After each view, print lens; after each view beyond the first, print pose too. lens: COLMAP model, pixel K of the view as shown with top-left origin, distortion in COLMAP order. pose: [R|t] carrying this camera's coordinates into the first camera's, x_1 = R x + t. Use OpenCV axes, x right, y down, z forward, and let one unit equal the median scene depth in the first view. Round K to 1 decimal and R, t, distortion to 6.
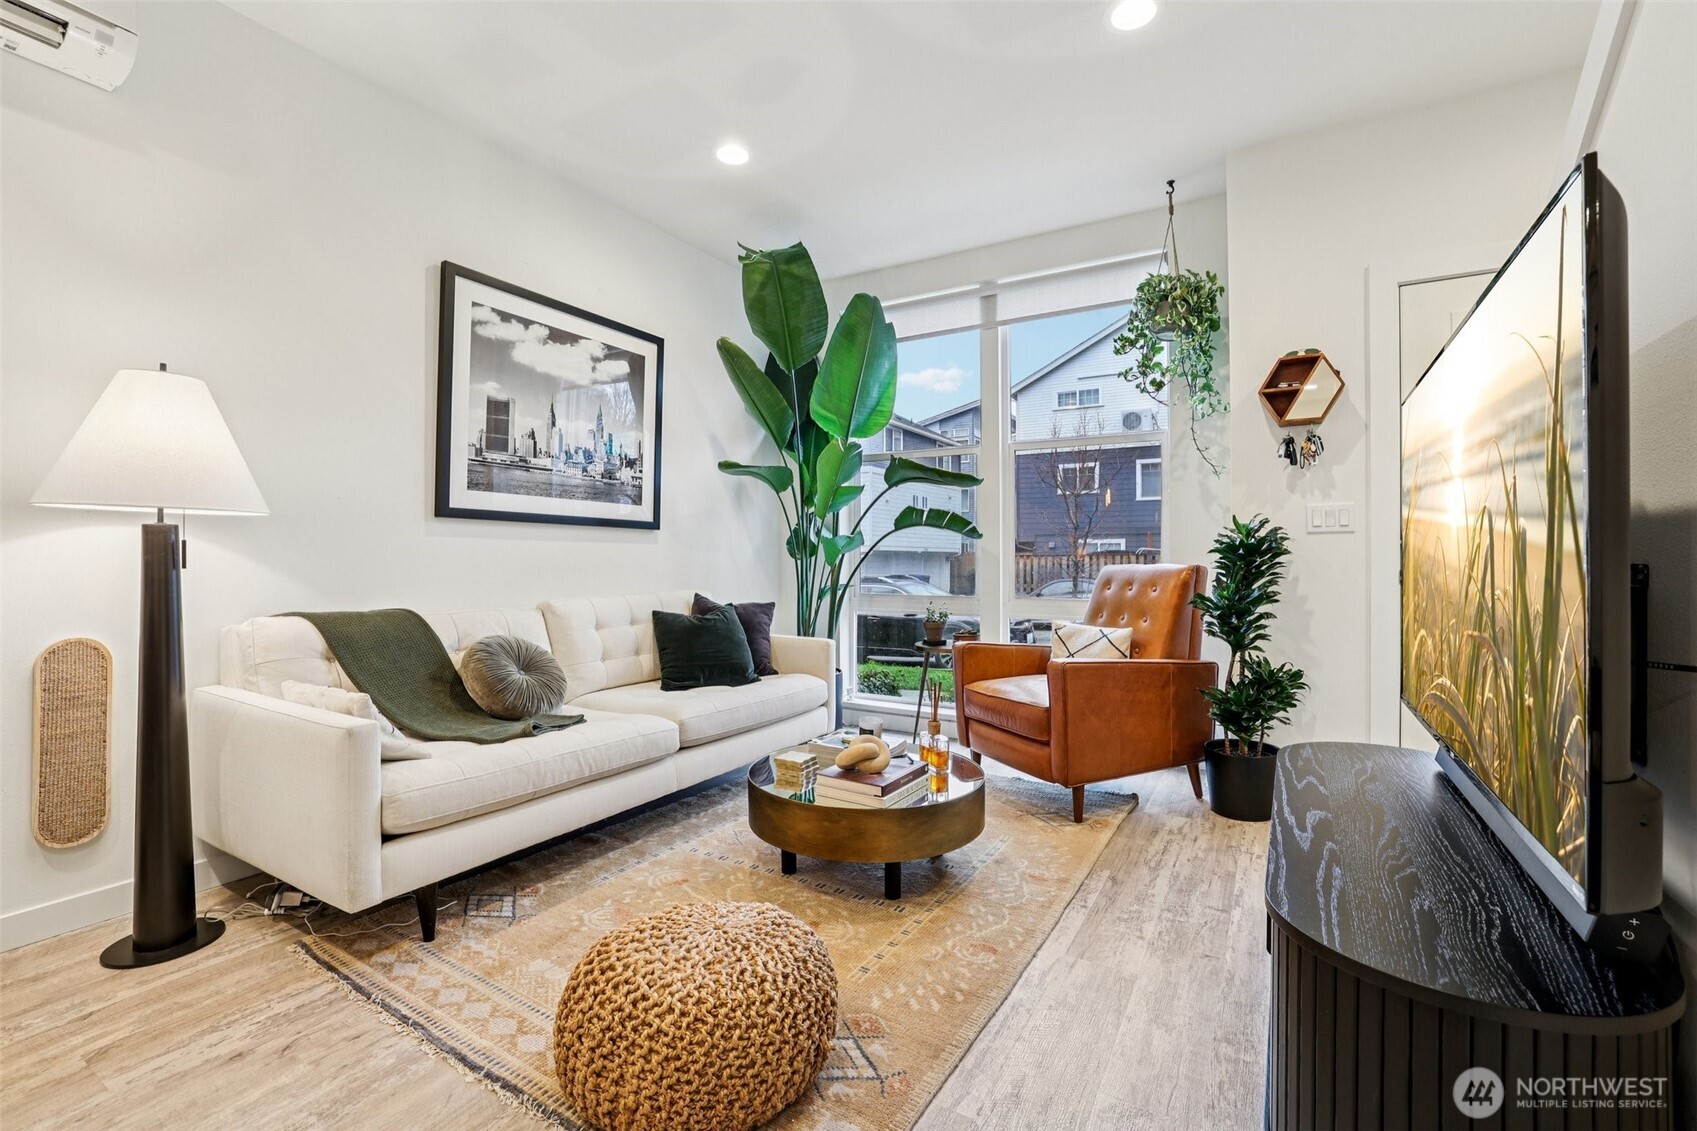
lens RADIAL K [[733.9, 0, 841.3], [0, 733.9, 559.1], [0, 0, 1]] dist [-0.024256, 0.004999]
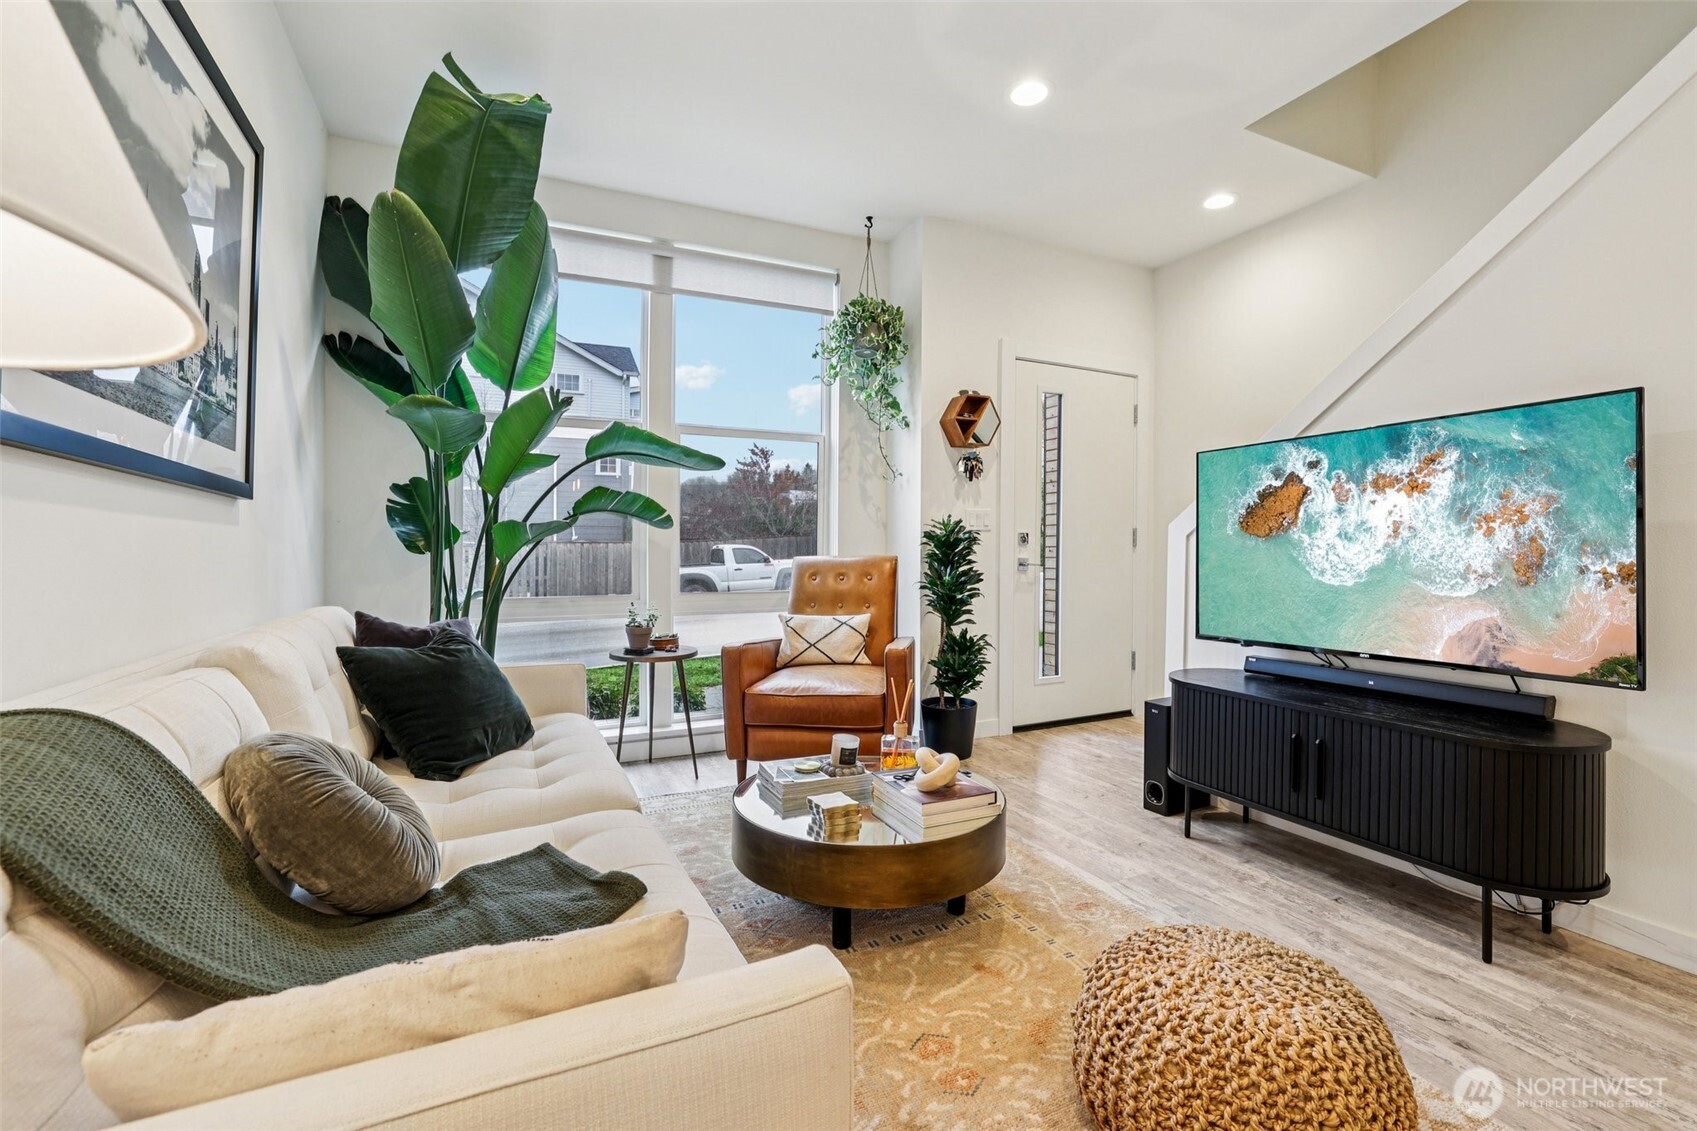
lens RADIAL K [[733.9, 0, 846.8], [0, 733.9, 558.0], [0, 0, 1]] dist [-0.024256, 0.004999]
pose [[0.557364, -0.008892, 0.830221, -0.516661], [0.004097, 0.999960, 0.007960, 0.001728], [-0.830258, -0.001035, 0.557378, 0.394798]]
